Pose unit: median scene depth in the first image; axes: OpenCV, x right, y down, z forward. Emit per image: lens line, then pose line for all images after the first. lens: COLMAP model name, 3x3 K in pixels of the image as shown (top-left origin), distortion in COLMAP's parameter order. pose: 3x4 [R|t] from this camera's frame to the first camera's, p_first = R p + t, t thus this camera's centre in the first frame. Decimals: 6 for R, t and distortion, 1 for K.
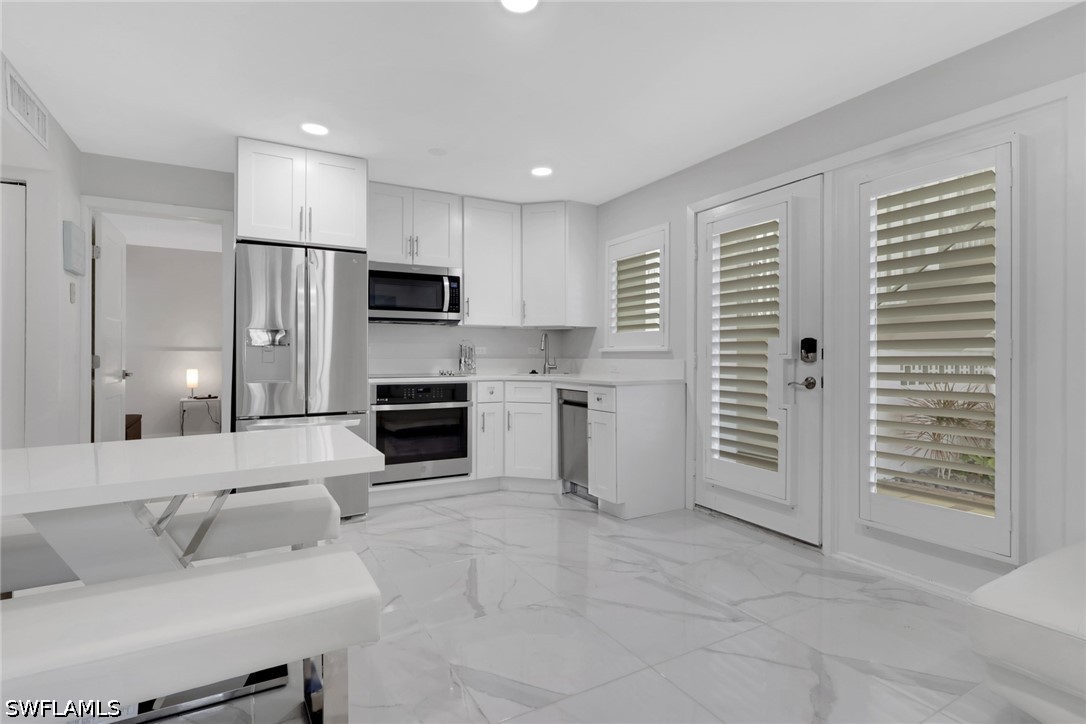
lens RADIAL K [[535.2, 0, 540.3], [0, 535.2, 359.3], [0, 0, 1]] dist [0.004195, -0.000285]
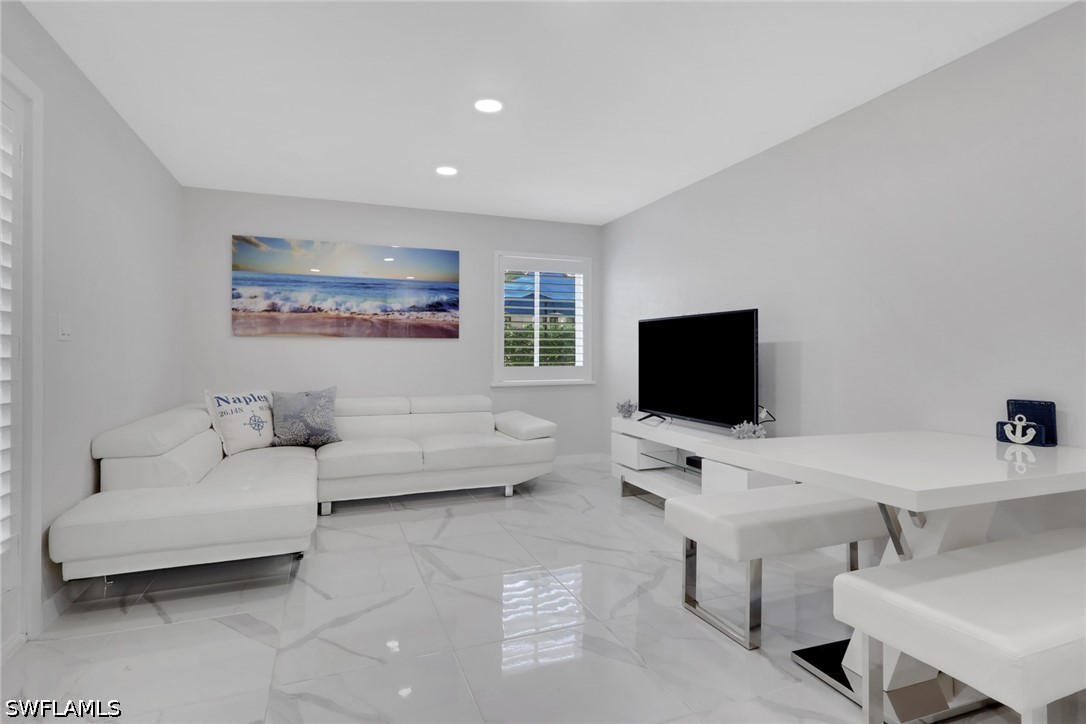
lens RADIAL K [[550.1, 0, 543.0], [0, 550.1, 362.0], [0, 0, 1]] dist [-0.000013, -0.000053]
pose [[-0.989492, -0.005406, 0.144483, -0.059084], [-0.002258, 0.999757, 0.021942, -0.010878], [-0.144567, 0.021385, -0.989264, 0.947970]]
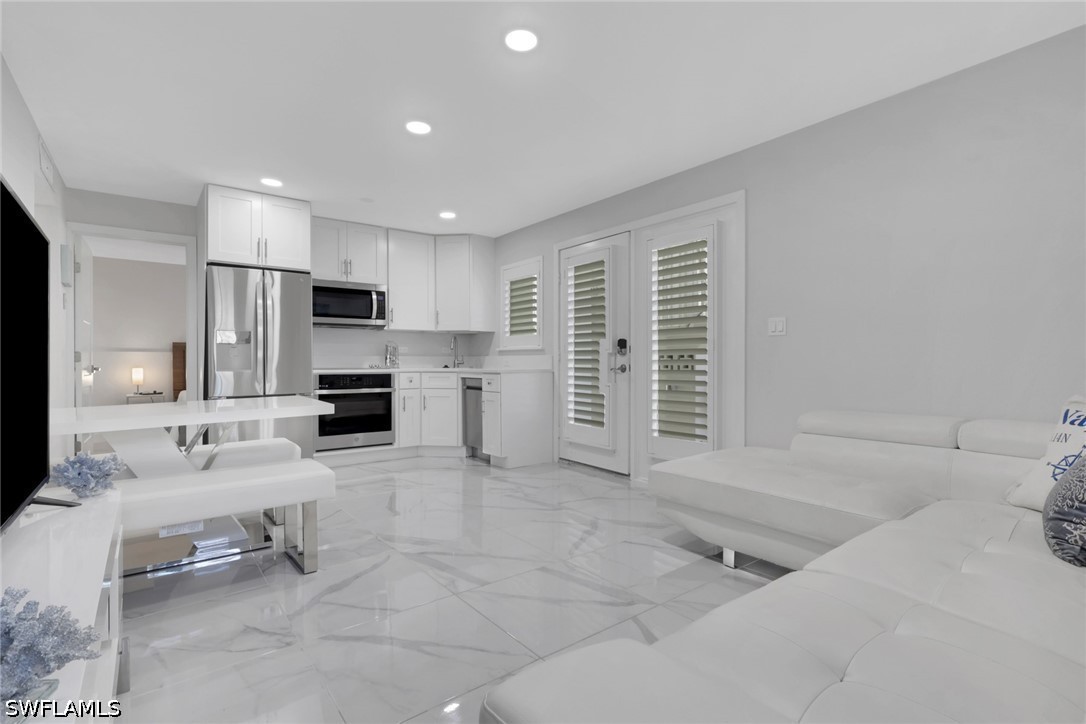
lens RADIAL K [[511.9, 0, 552.0], [0, 511.9, 365.2], [0, 0, 1]] dist [-0.000990, -0.000476]
pose [[0.987989, -0.003615, 0.154481, 0.057793], [0.003547, 0.999993, 0.000713, 0.024068], [-0.154483, -0.000157, 0.987995, -0.292056]]
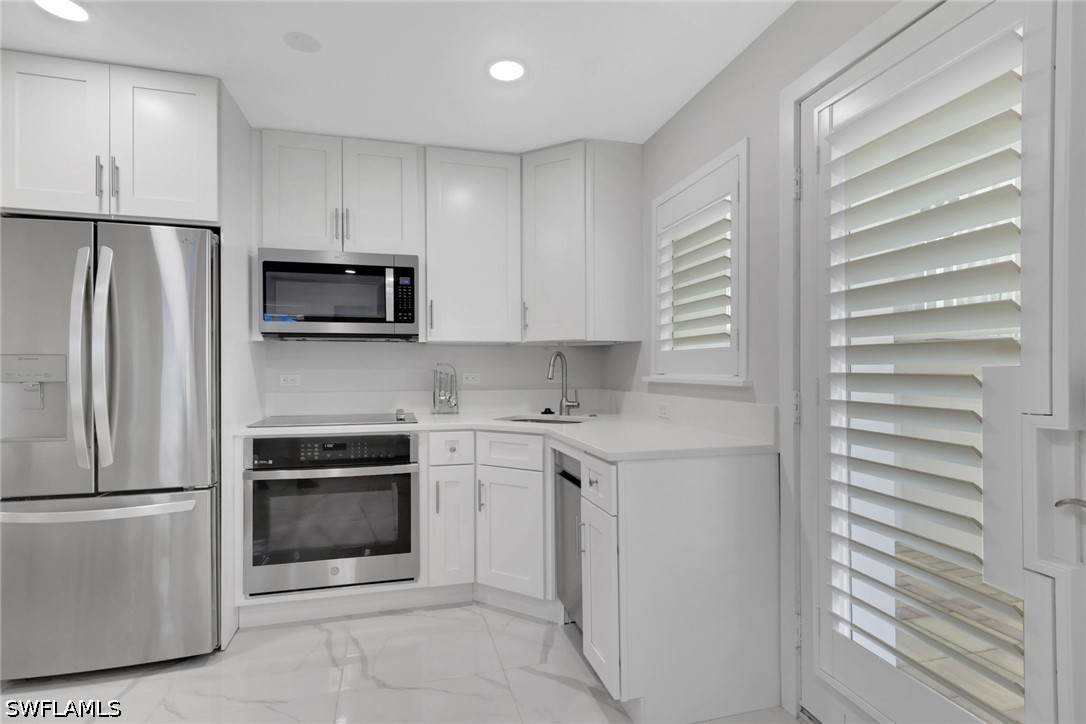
lens RADIAL K [[532.8, 0, 542.7], [0, 532.8, 371.1], [0, 0, 1]] dist [0.000820, 0.000309]
pose [[0.970135, -0.003083, -0.242545, 0.165956], [0.002066, 0.999988, -0.004447, -0.026838], [0.242556, 0.003813, 0.970130, 0.431463]]
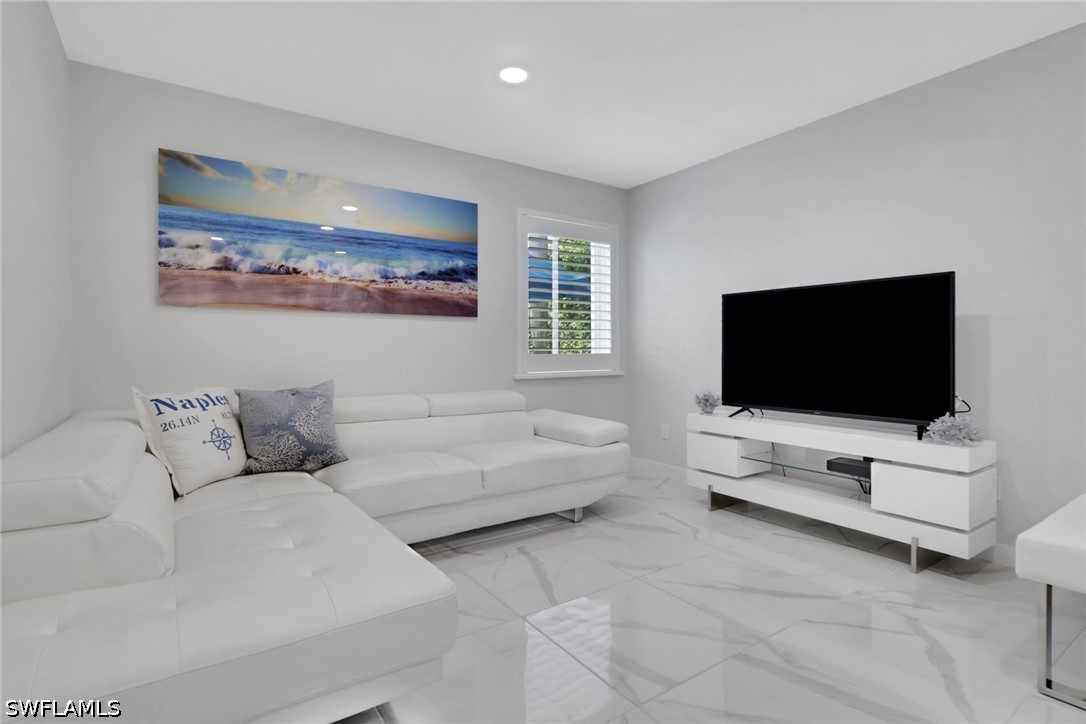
lens RADIAL K [[535.2, 0, 540.3], [0, 535.2, 359.3], [0, 0, 1]] dist [0.004195, -0.000285]
pose [[-0.996240, 0.001060, -0.086634, 0.269664], [-0.000704, 0.999793, 0.020327, 0.017004], [0.086638, 0.020311, -0.996033, 0.693766]]
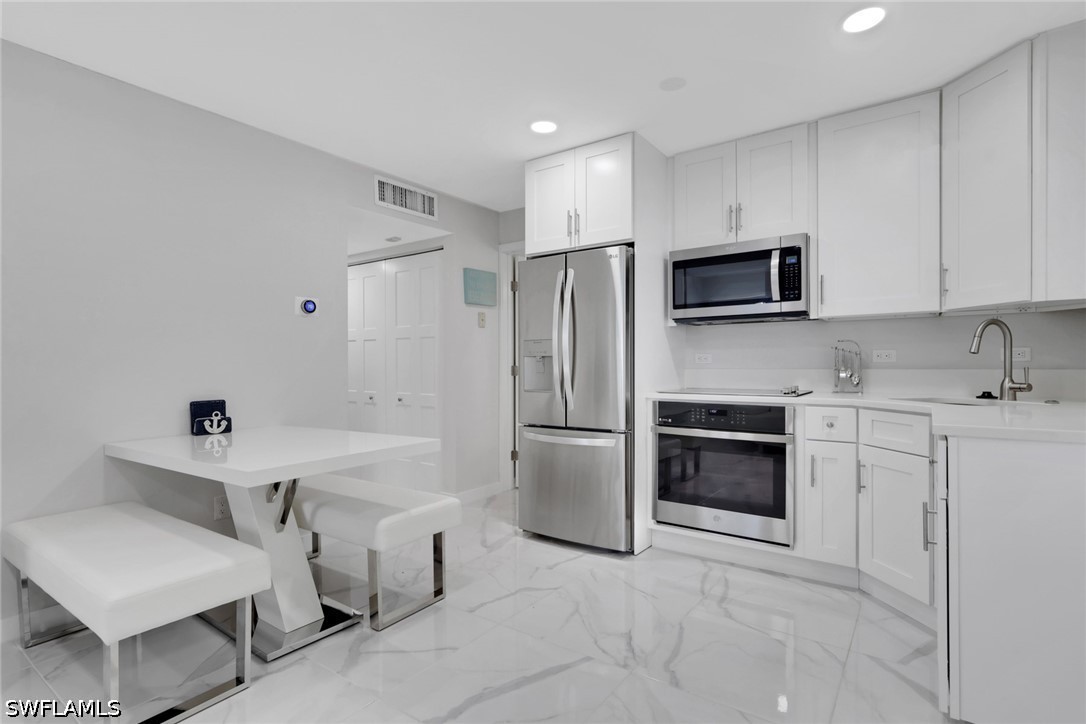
lens RADIAL K [[538.3, 0, 542.4], [0, 538.3, 368.7], [0, 0, 1]] dist [0.000961, 0.000735]
pose [[0.417266, 0.002395, -0.908781, 0.338225], [-0.002052, 0.999996, 0.001694, -0.002708], [0.908782, 0.001158, 0.417270, 0.454363]]
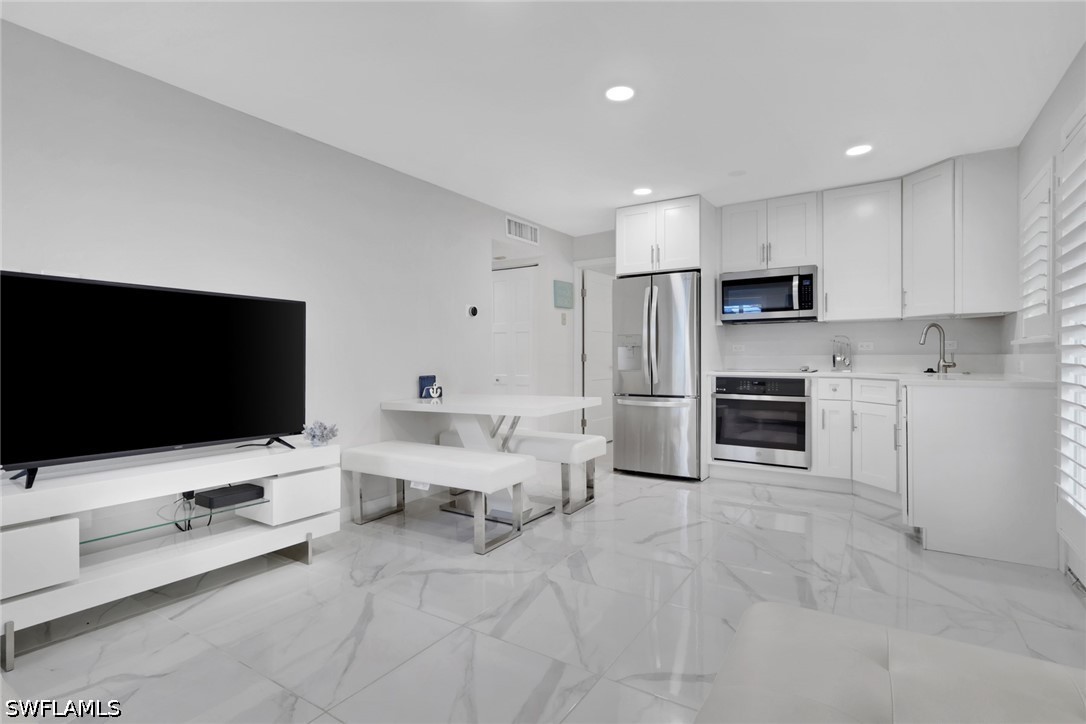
lens RADIAL K [[535.2, 0, 540.3], [0, 535.2, 359.3], [0, 0, 1]] dist [0.004195, -0.000285]
pose [[0.460141, 0.000493, -0.887845, 0.534895], [-0.001710, 0.999998, -0.000331, 0.008725], [0.887844, 0.001671, 0.460142, 0.086143]]
